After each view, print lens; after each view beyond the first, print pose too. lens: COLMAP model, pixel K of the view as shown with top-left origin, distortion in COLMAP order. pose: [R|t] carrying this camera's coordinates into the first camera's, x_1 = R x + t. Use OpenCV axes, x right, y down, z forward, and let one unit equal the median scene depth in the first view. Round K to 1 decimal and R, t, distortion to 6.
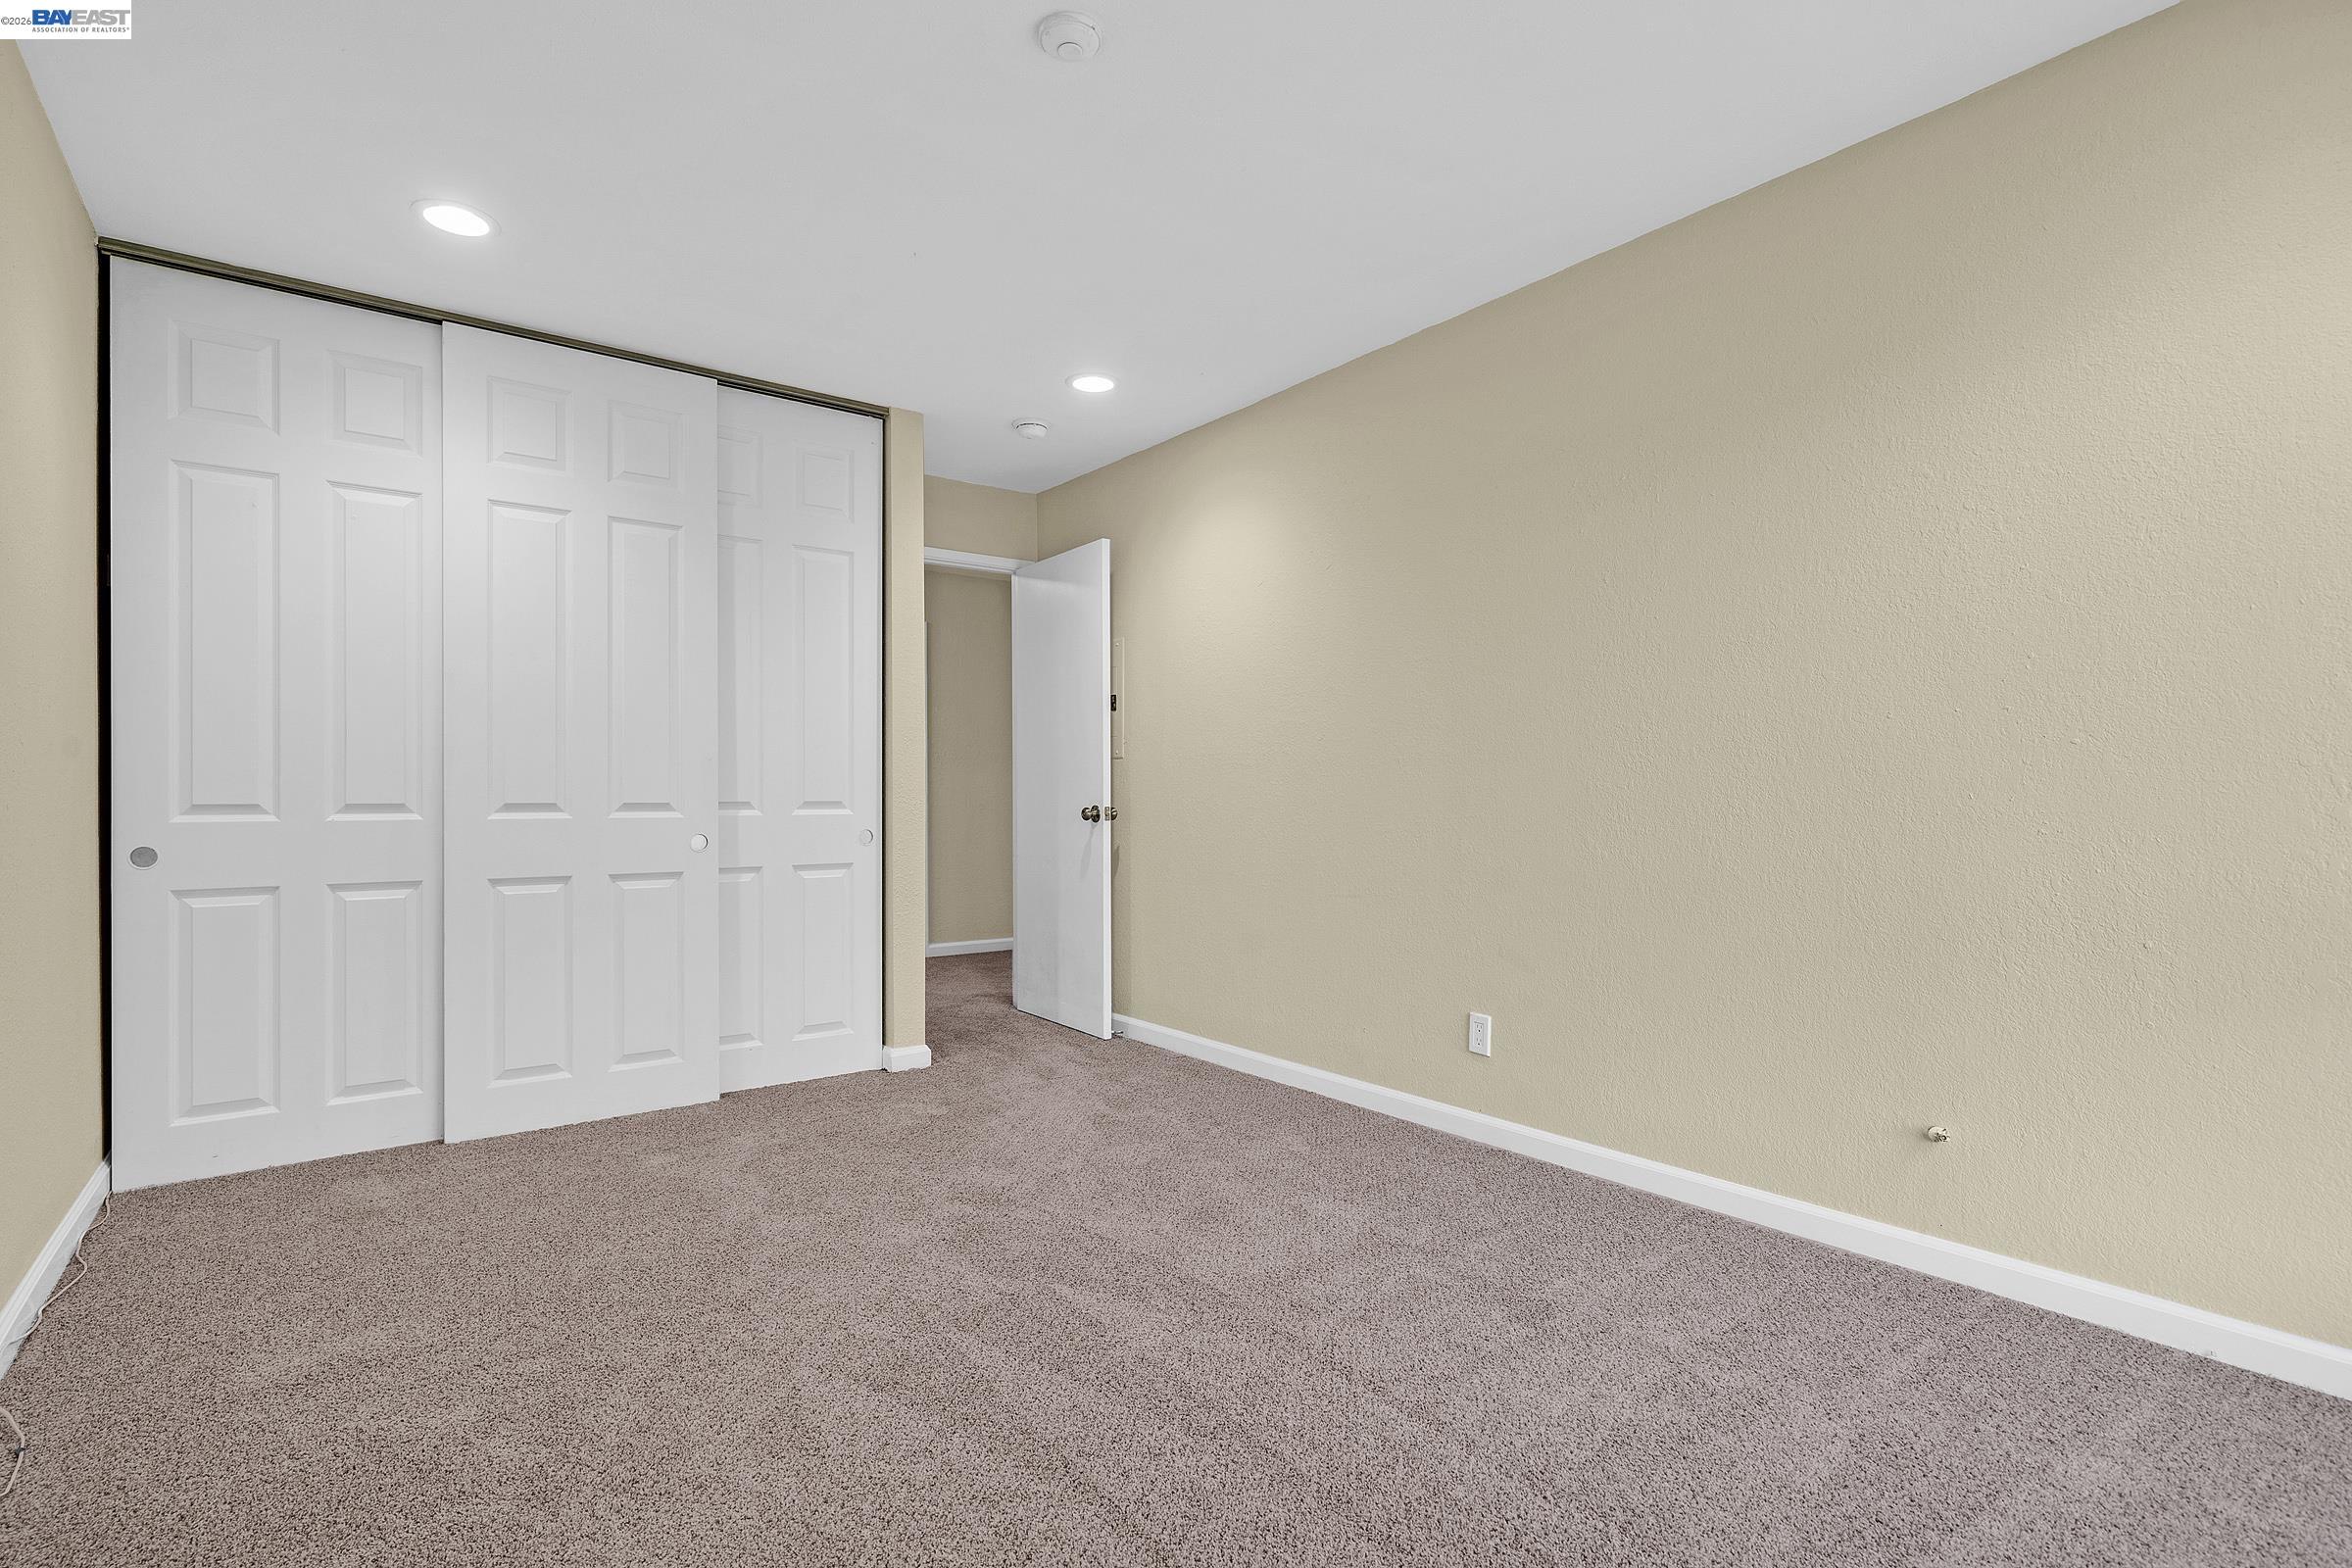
lens RADIAL K [[1088.4, 0, 1133.5], [0, 1088.4, 790.4], [0, 0, 1]] dist [0.002527, 0.000418]
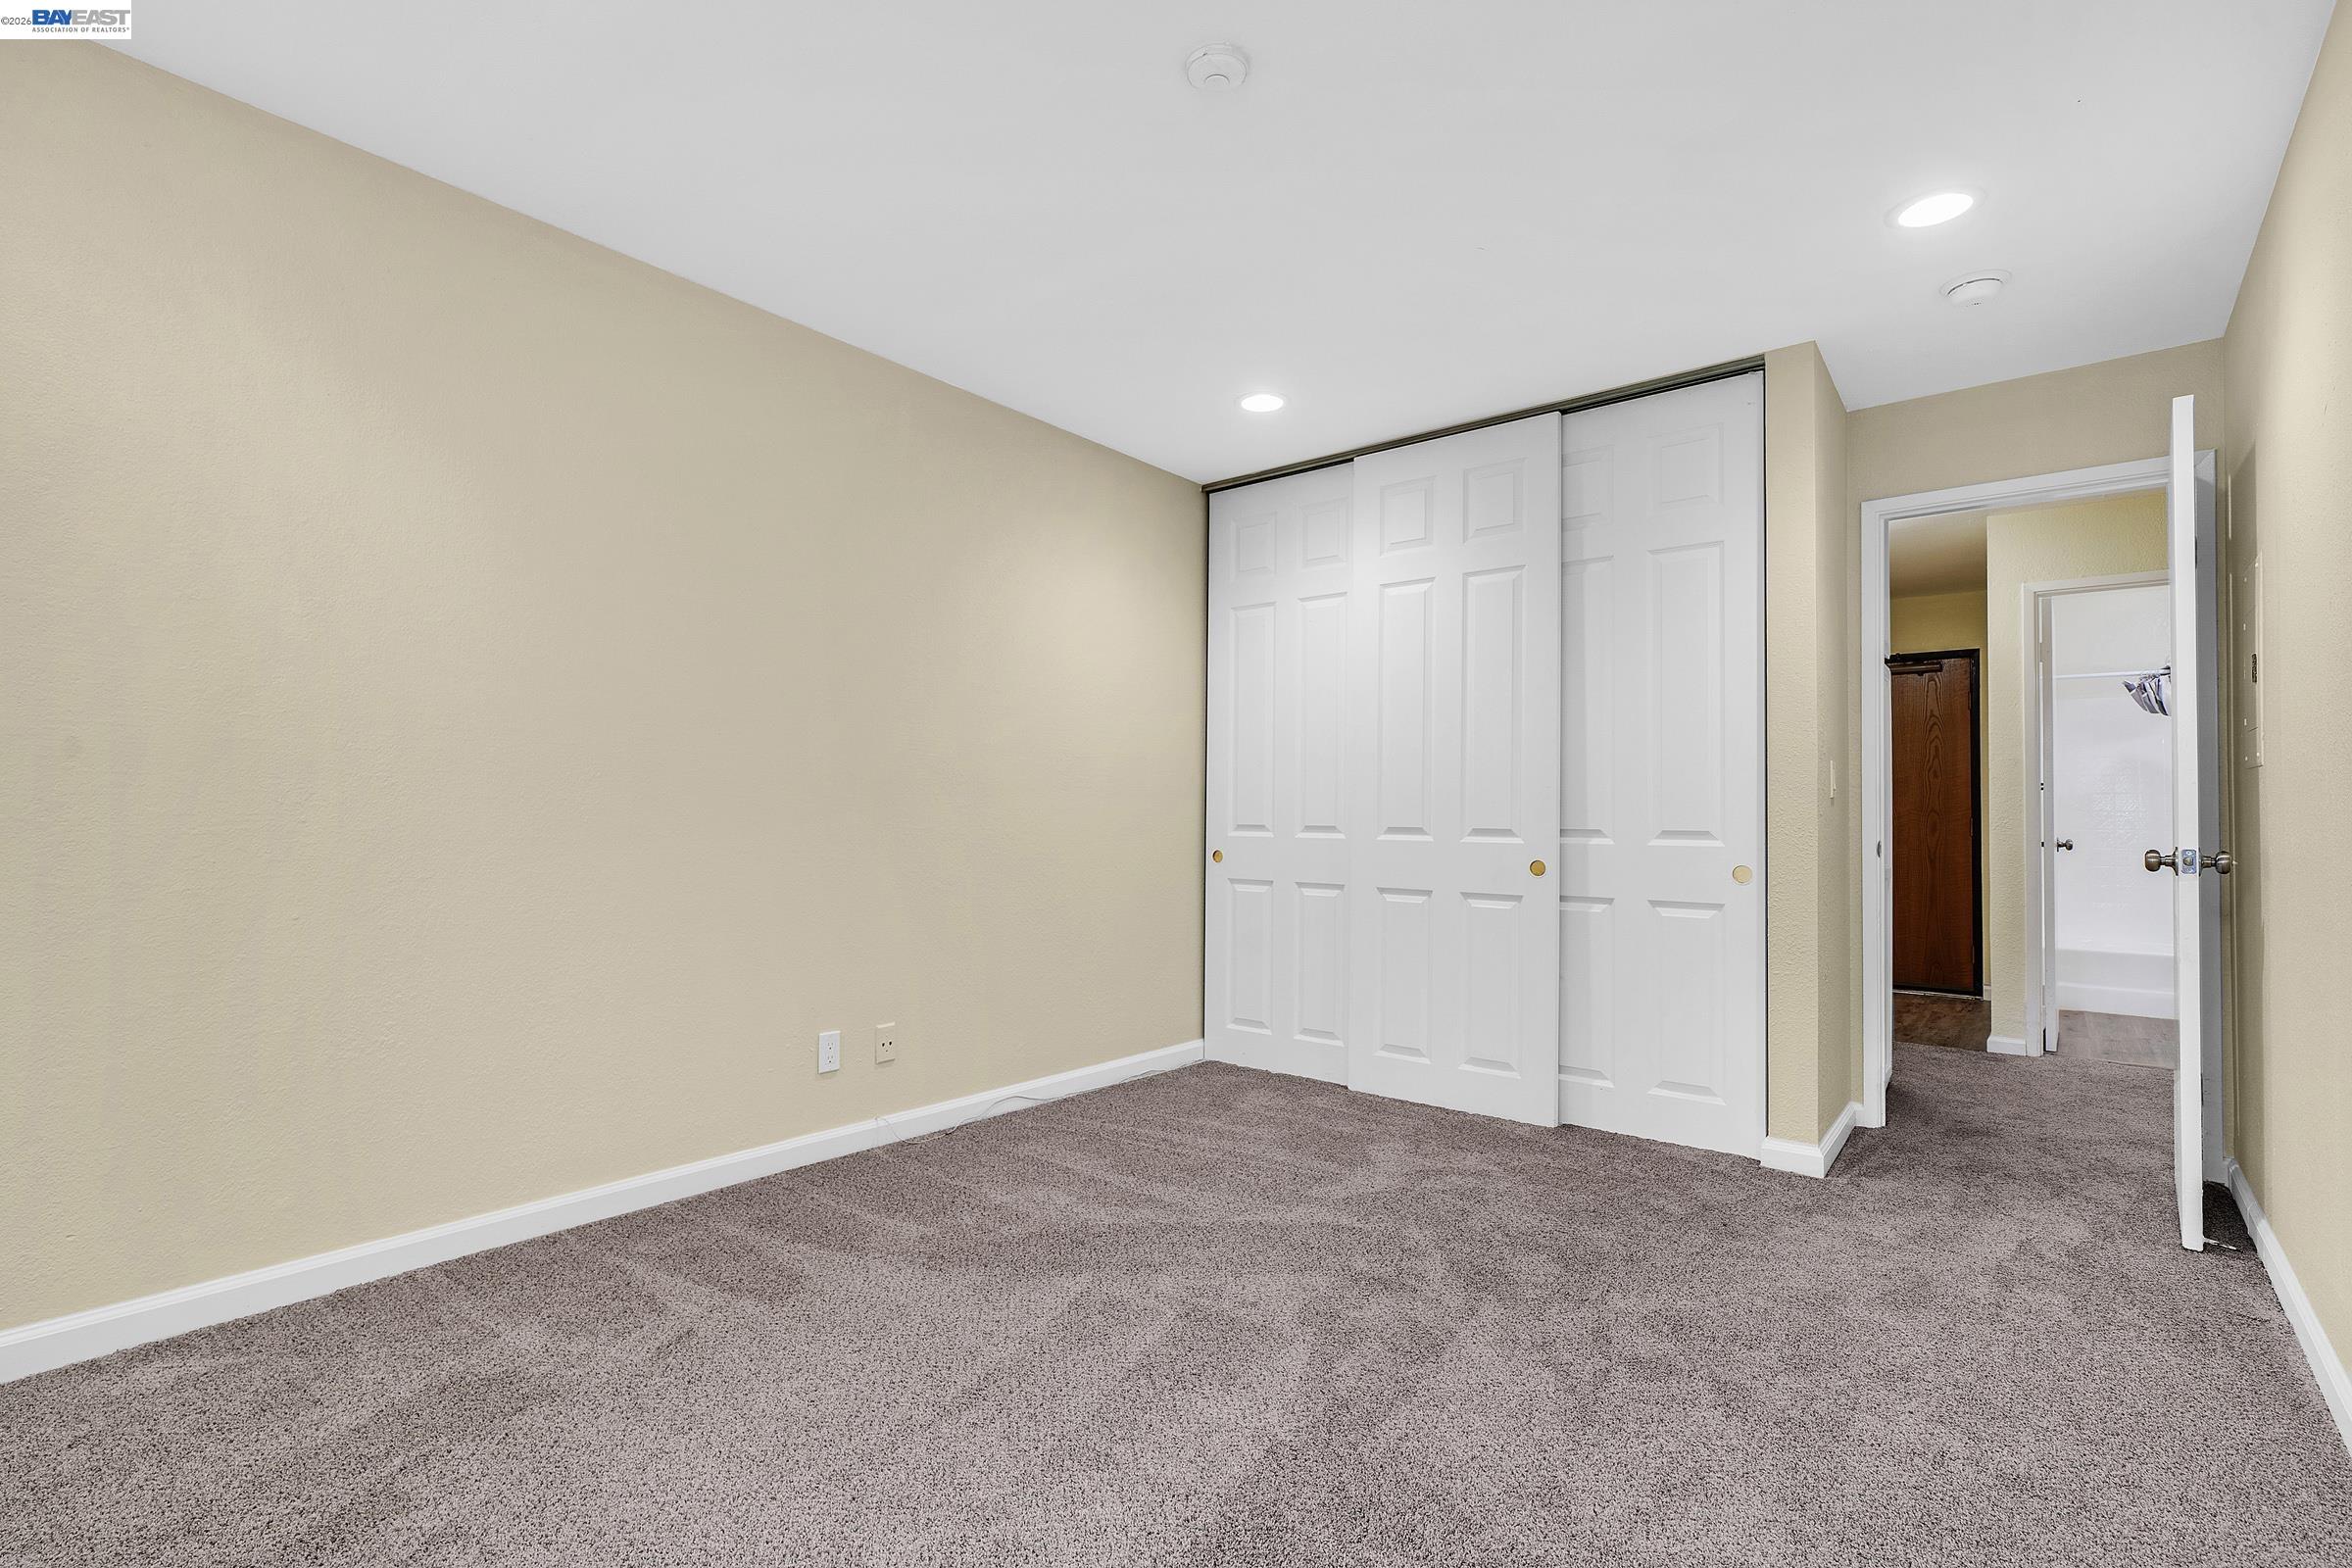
lens RADIAL K [[1088.4, 0, 1133.5], [0, 1088.4, 790.4], [0, 0, 1]] dist [0.002527, 0.000418]
pose [[0.252954, -0.019271, -0.967286, 0.502797], [-0.005350, 0.999758, -0.021317, -0.001696], [0.967464, 0.010567, 0.252789, 0.377733]]
